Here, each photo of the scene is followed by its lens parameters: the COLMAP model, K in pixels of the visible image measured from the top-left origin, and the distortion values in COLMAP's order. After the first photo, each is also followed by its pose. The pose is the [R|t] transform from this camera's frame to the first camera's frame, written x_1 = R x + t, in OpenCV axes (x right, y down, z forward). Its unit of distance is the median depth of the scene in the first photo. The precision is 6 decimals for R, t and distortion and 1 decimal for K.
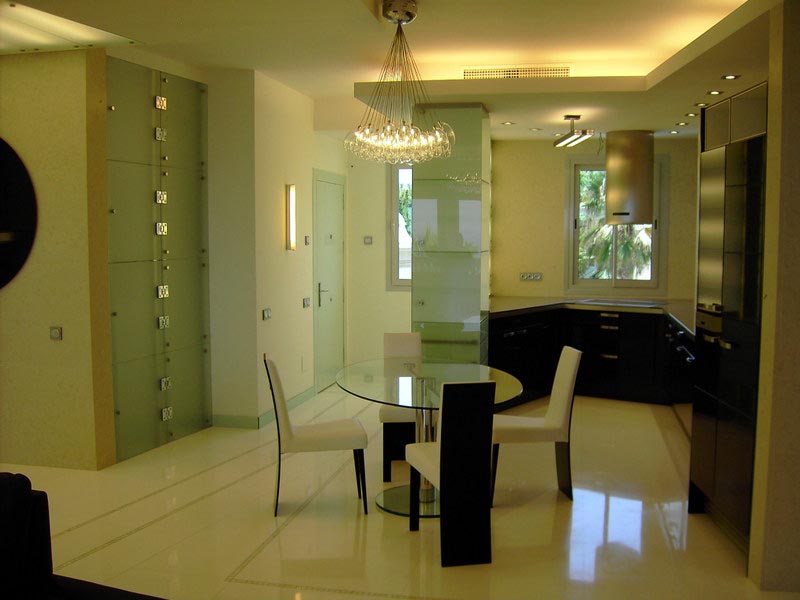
lens RADIAL K [[835.2, 0, 417.6], [0, 835.2, 310.1], [0, 0, 1]] dist [-0.132796, 0.057573]
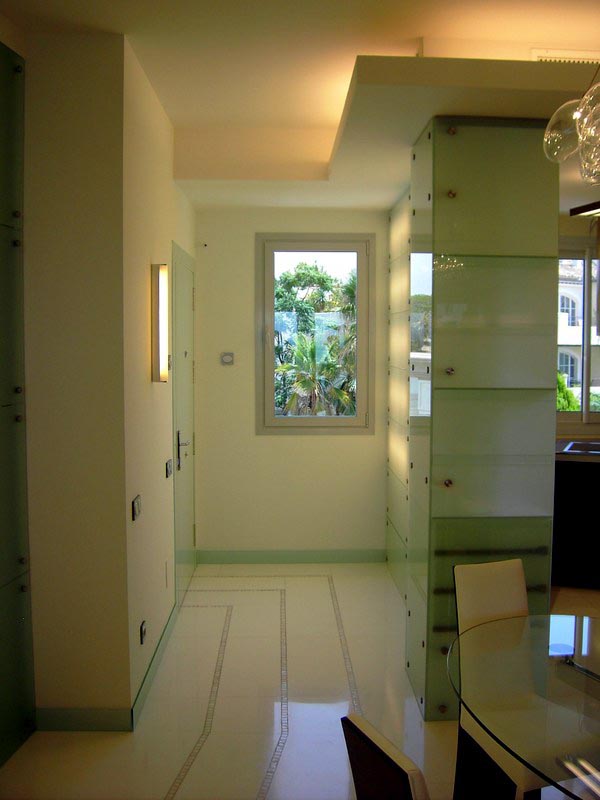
lens RADIAL K [[835.2, 0, 313.7], [0, 835.2, 396.0], [0, 0, 1]] dist [-0.132796, 0.057573]
pose [[0.973990, -0.014826, 0.226107, -0.189992], [0.020132, 0.999573, -0.021178, -0.052136], [-0.225696, 0.025179, 0.973872, 0.464170]]
